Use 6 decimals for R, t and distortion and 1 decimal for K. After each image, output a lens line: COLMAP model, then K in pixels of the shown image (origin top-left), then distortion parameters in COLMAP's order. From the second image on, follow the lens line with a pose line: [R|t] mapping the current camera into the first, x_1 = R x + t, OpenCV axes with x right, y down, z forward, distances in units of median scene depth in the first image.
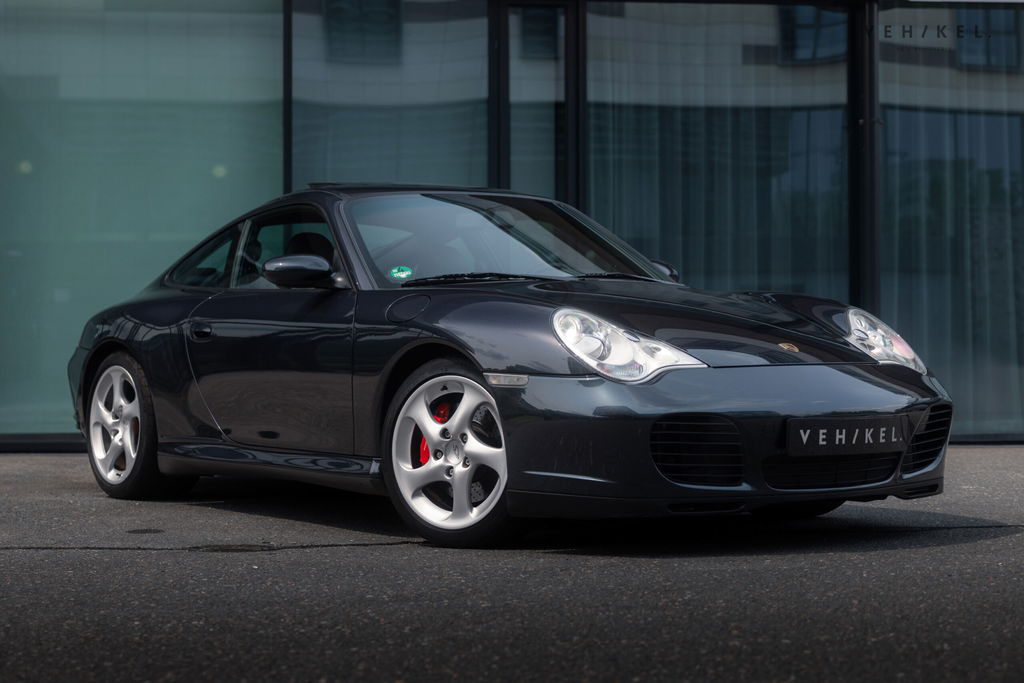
lens RADIAL K [[1486.8, 0, 509.9], [0, 1486.8, 340.0], [0, 0, 1]] dist [0.040645, 0.000000]
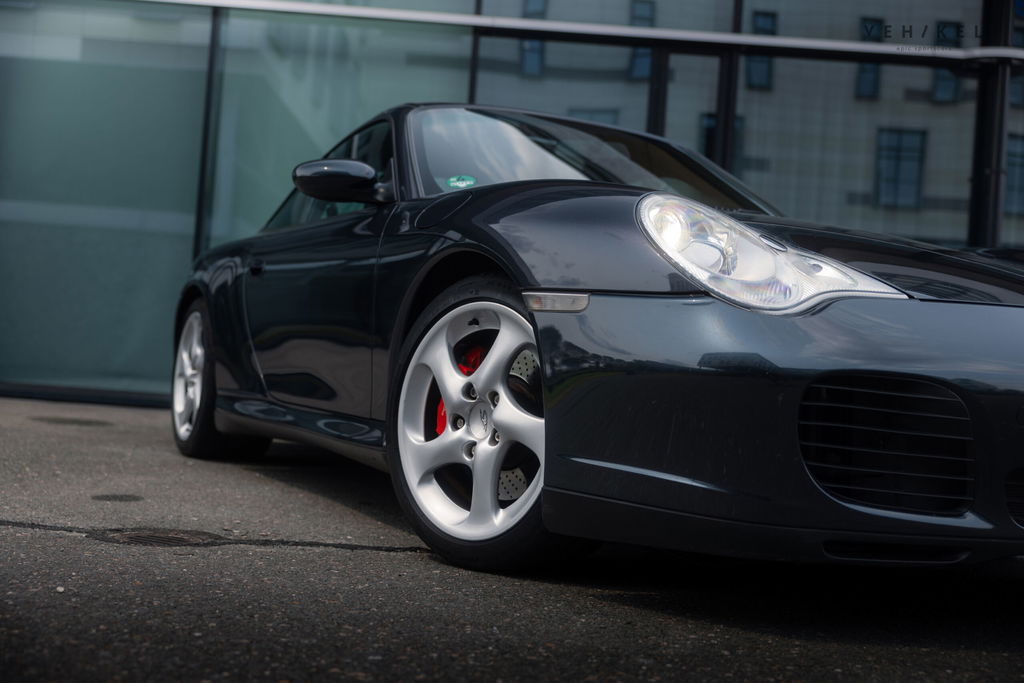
lens RADIAL K [[1209.3, 0, 513.4], [0, 1209.3, 347.6], [0, 0, 1]] dist [0.012422, 0.000000]
pose [[0.990410, 0.073054, -0.117264, 0.036696], [-0.073580, 0.997289, -0.000159, 0.043097], [0.116934, 0.008785, 0.993101, 0.480913]]
